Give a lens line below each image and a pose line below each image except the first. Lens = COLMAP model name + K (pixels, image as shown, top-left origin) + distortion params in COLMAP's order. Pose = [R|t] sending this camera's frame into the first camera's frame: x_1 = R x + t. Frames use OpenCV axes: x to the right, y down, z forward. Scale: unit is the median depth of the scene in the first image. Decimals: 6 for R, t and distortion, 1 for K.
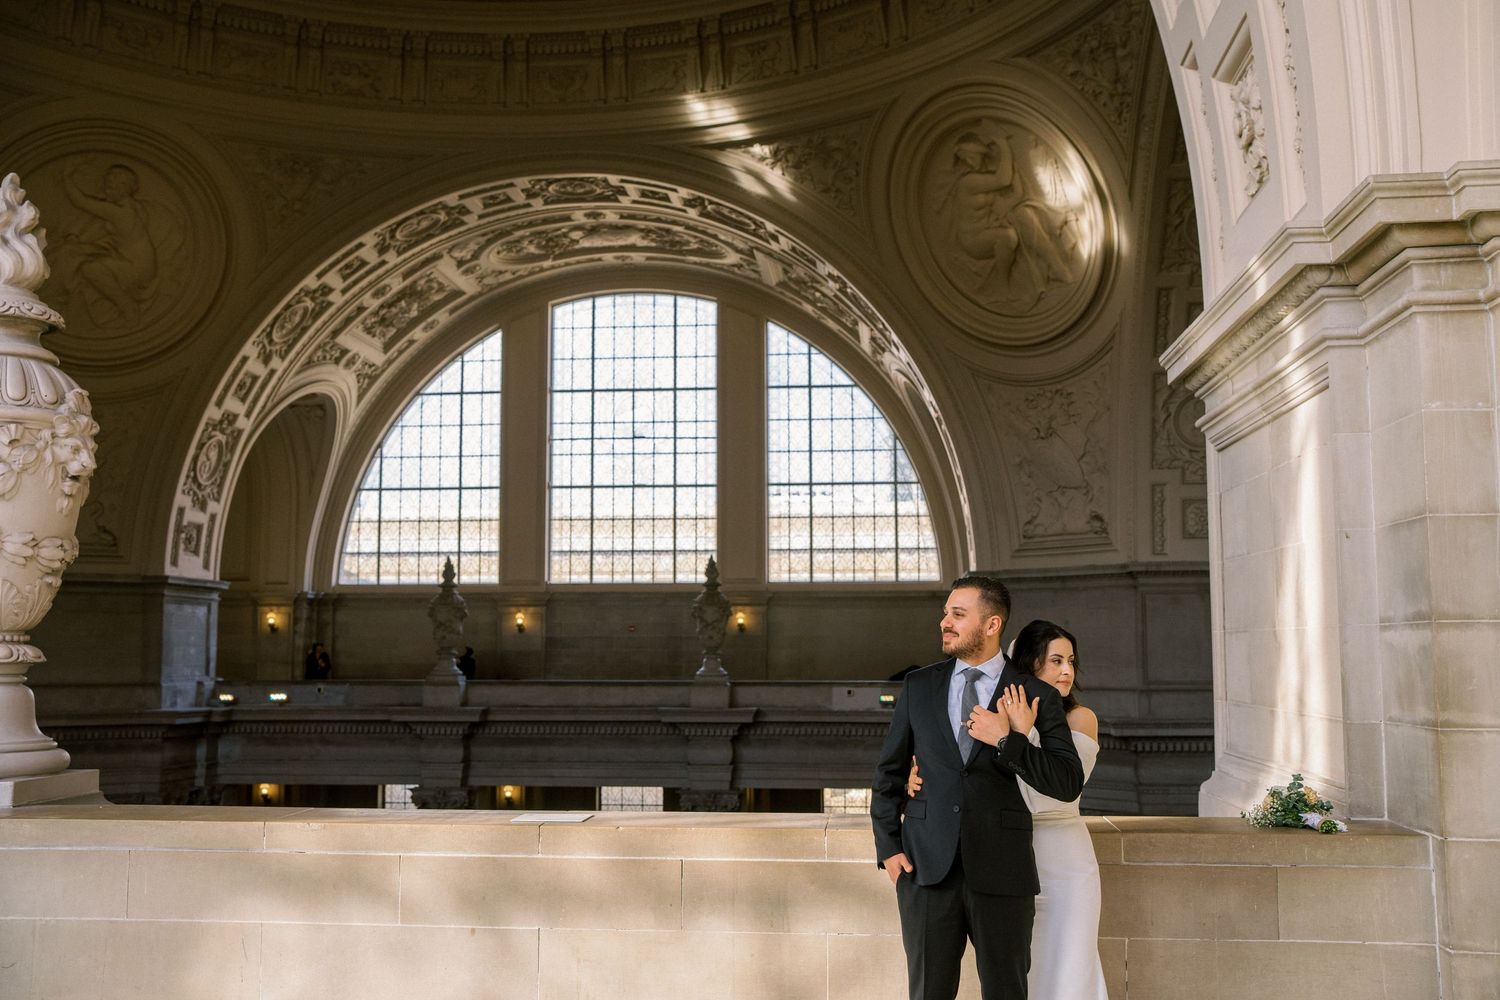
lens RADIAL K [[1546.9, 0, 719.7], [0, 1546.9, 494.5], [0, 0, 1]] dist [-0.075944, 0.228311]
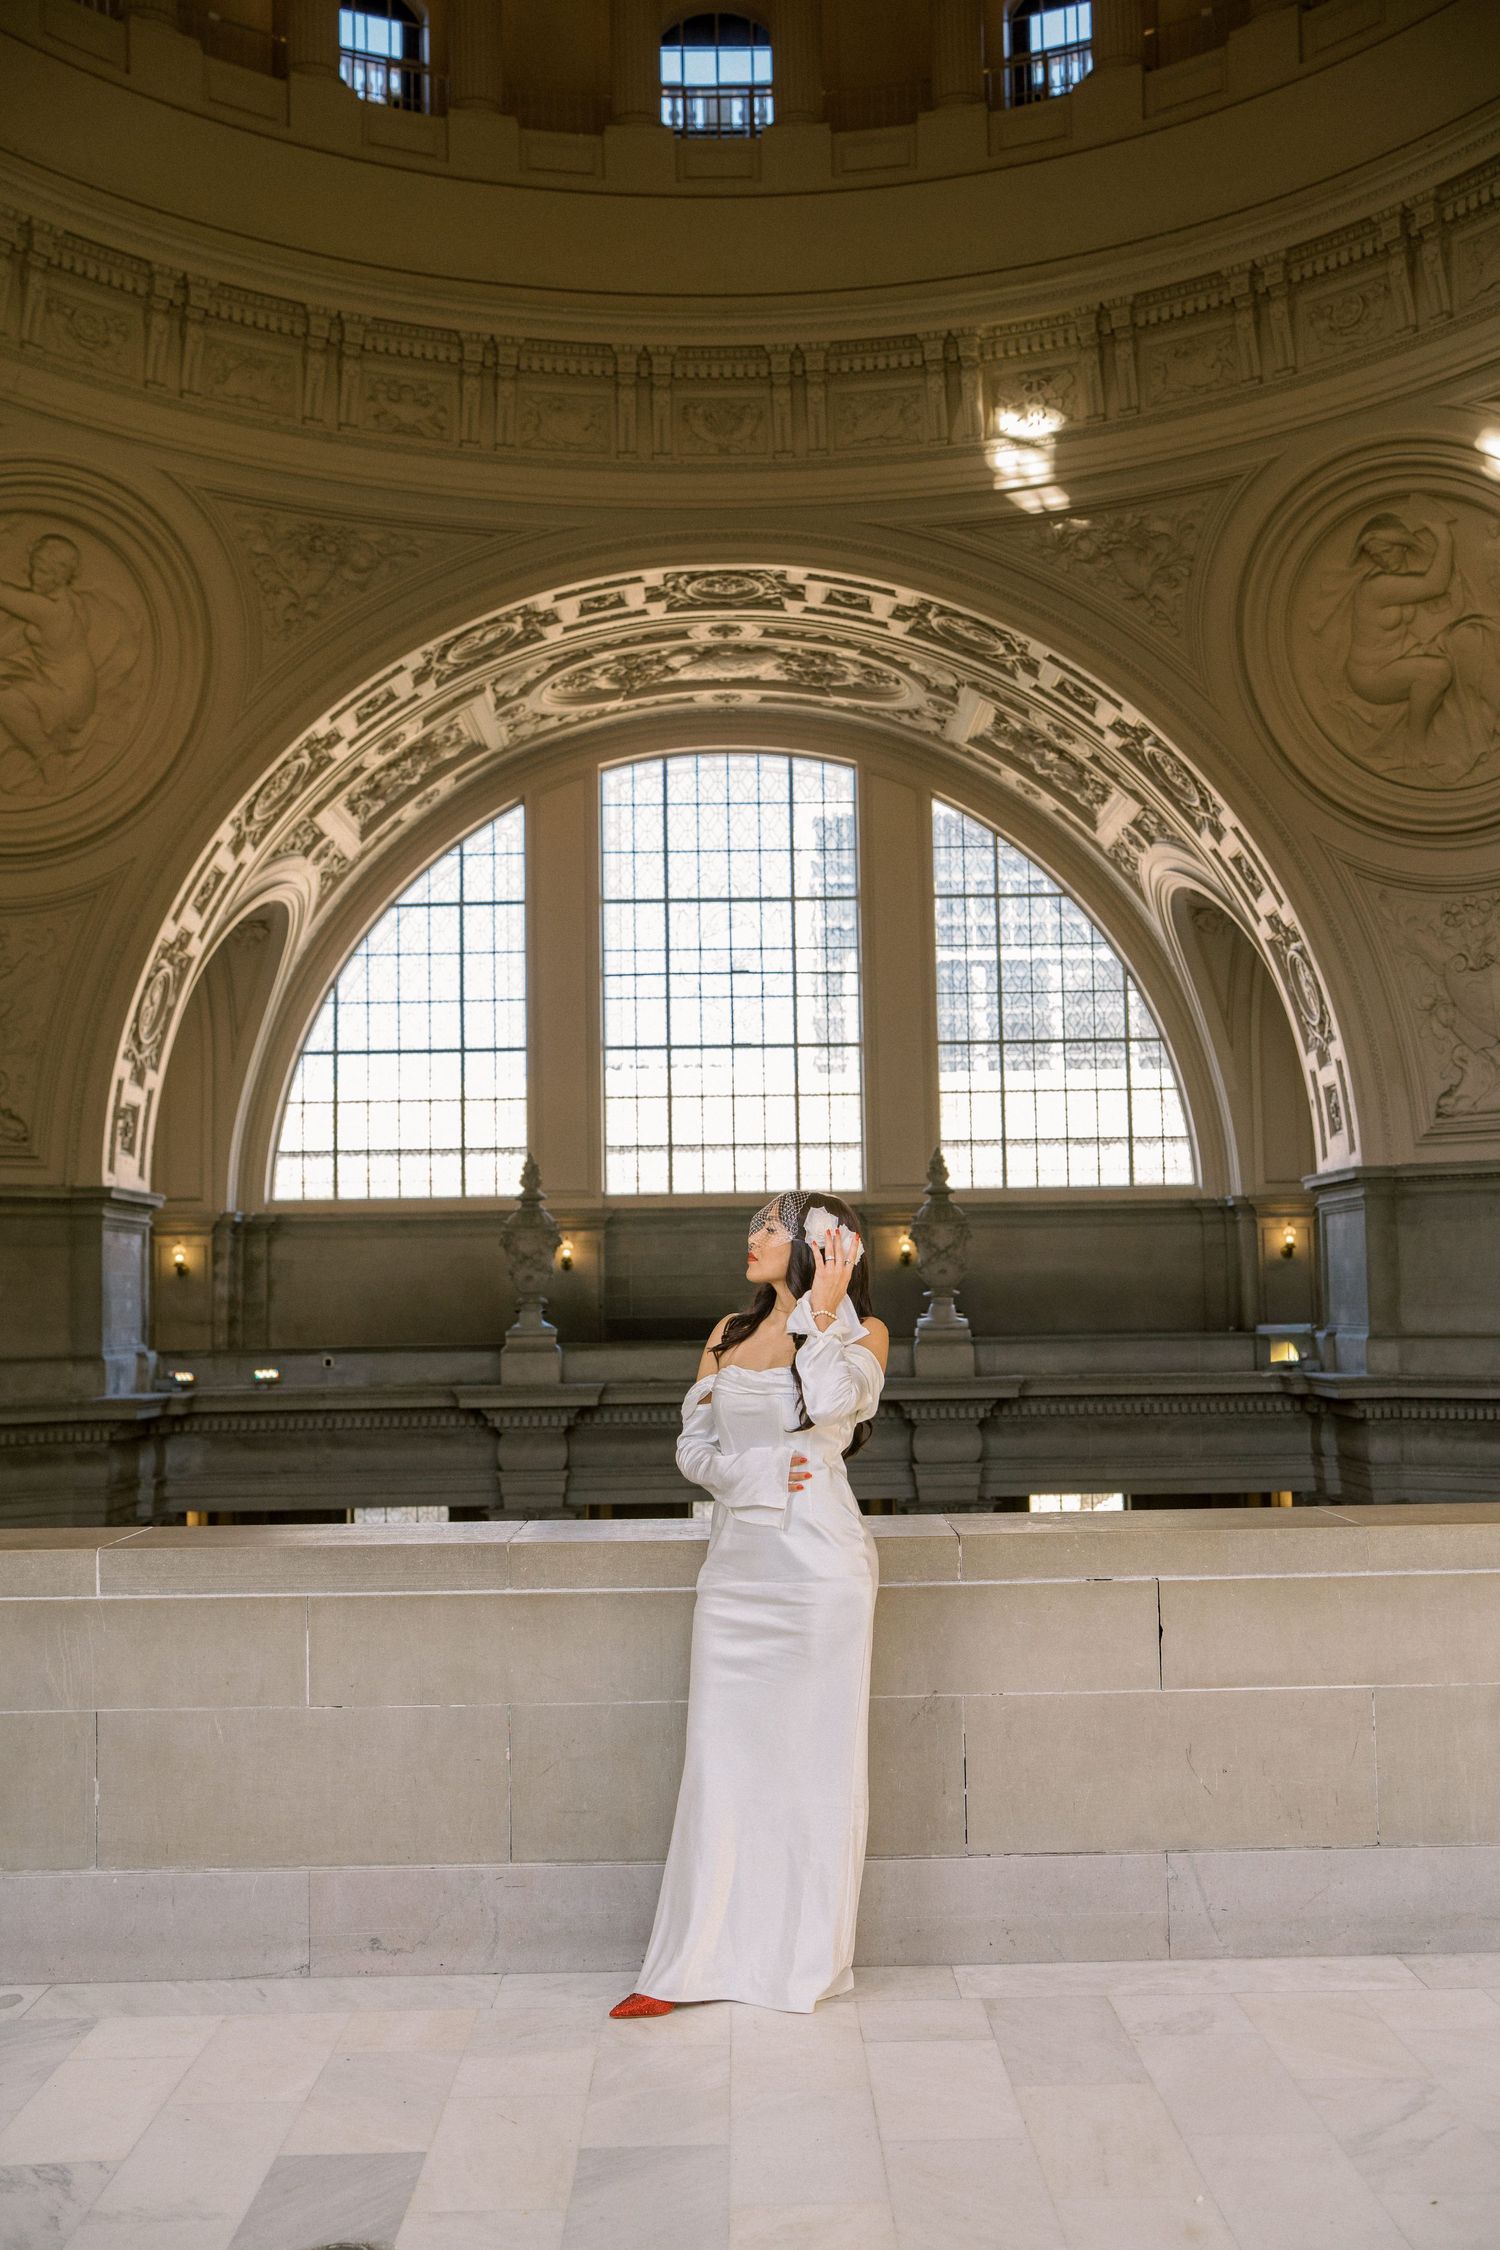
lens RADIAL K [[2310.0, 0, 768.9], [0, 2310.0, 1108.2], [0, 0, 1]] dist [-0.077234, 0.211662]
pose [[0.993473, -0.006329, 0.113895, -0.185341], [0.004366, 0.999838, 0.017476, 0.004811], [-0.113987, -0.016865, 0.993339, 0.026185]]
